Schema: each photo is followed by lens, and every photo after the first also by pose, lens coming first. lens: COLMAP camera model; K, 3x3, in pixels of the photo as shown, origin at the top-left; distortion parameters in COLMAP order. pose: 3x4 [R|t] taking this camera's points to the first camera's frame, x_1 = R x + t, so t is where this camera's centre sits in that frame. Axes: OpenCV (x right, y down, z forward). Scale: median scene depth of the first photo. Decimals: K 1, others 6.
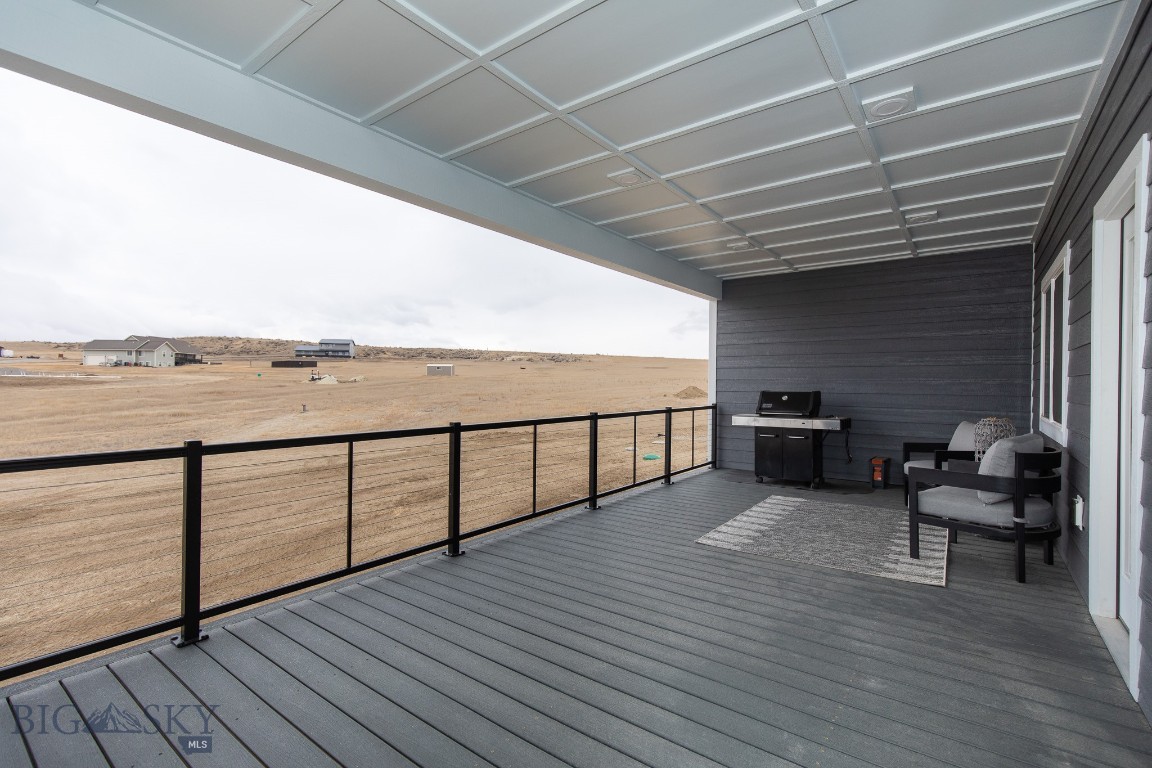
lens RADIAL K [[522.7, 0, 578.9], [0, 522.7, 383.8], [0, 0, 1]] dist [0.015994, -0.004835]
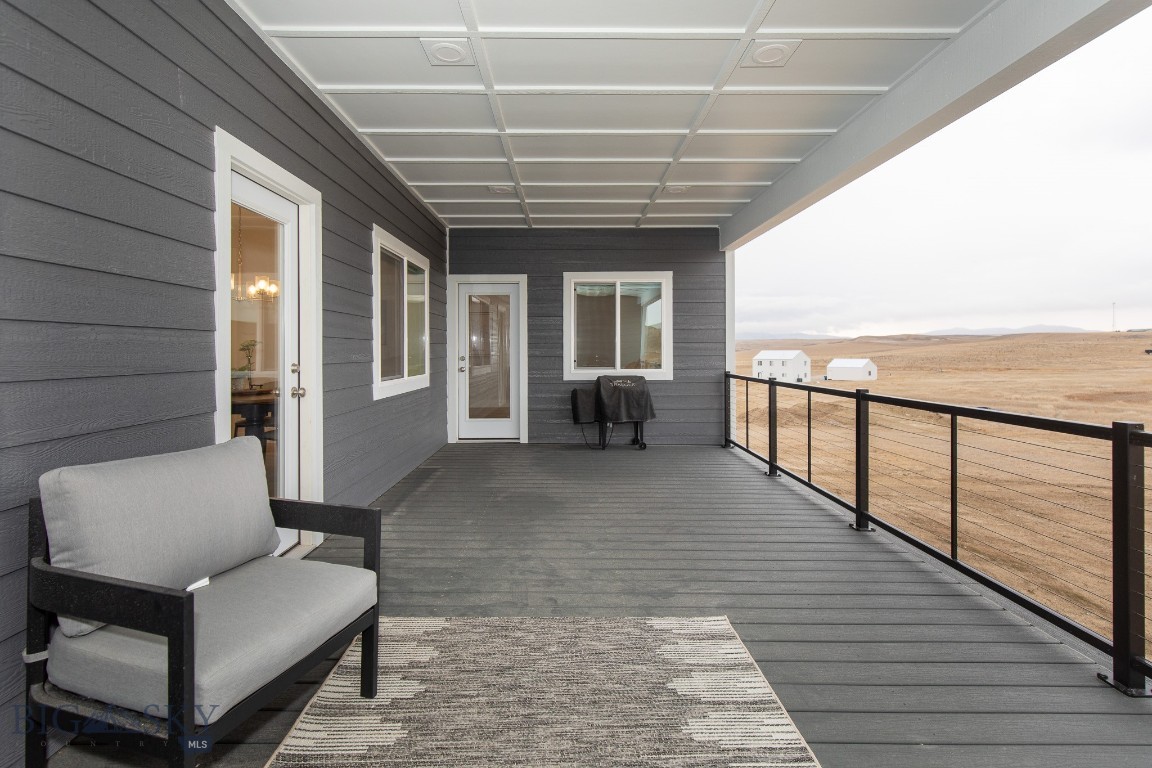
lens RADIAL K [[523.0, 0, 563.1], [0, 523.0, 379.6], [0, 0, 1]] dist [0.098368, -0.000101]
pose [[-0.799136, 0.022685, -0.600722, 0.558952], [-0.000953, 0.999239, 0.039001, 0.014013], [0.601149, 0.031740, -0.798506, 1.063700]]
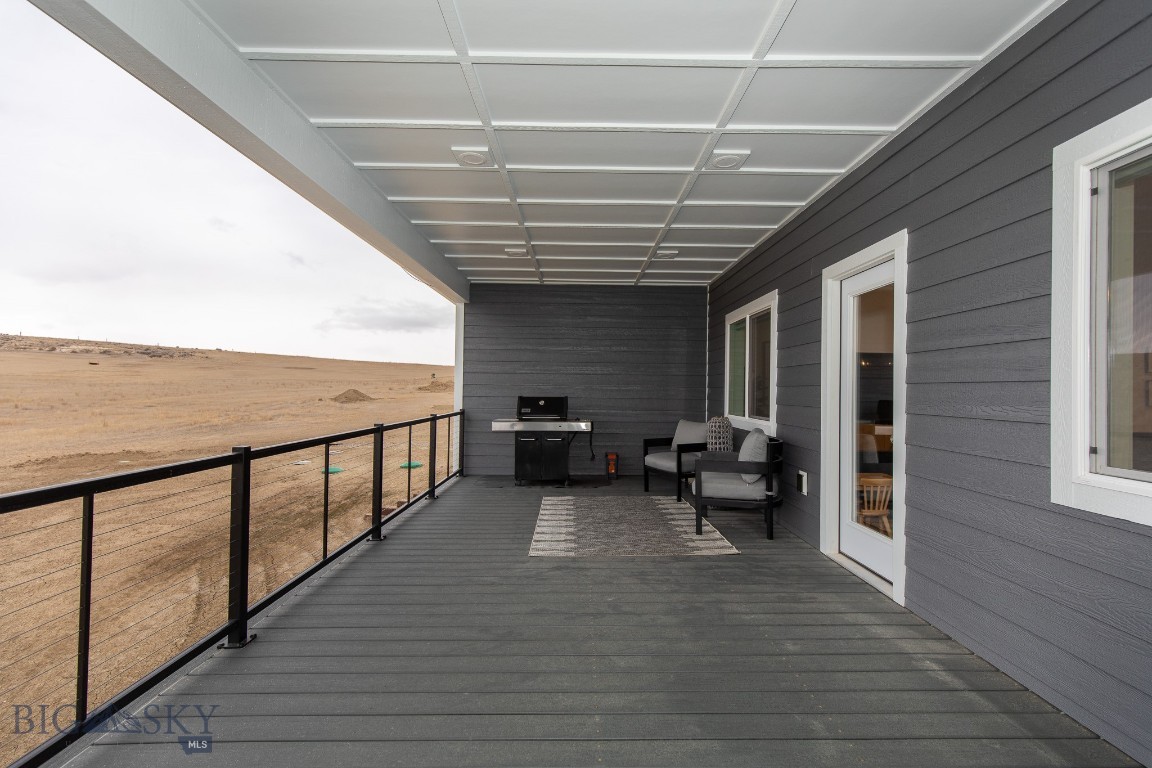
lens RADIAL K [[522.7, 0, 578.9], [0, 522.7, 383.8], [0, 0, 1]] dist [0.015994, -0.004835]
pose [[0.794629, 0.009970, 0.607014, -0.227141], [-0.006456, 0.999947, -0.007974, -0.003996], [-0.607061, 0.002417, 0.794651, 0.145954]]
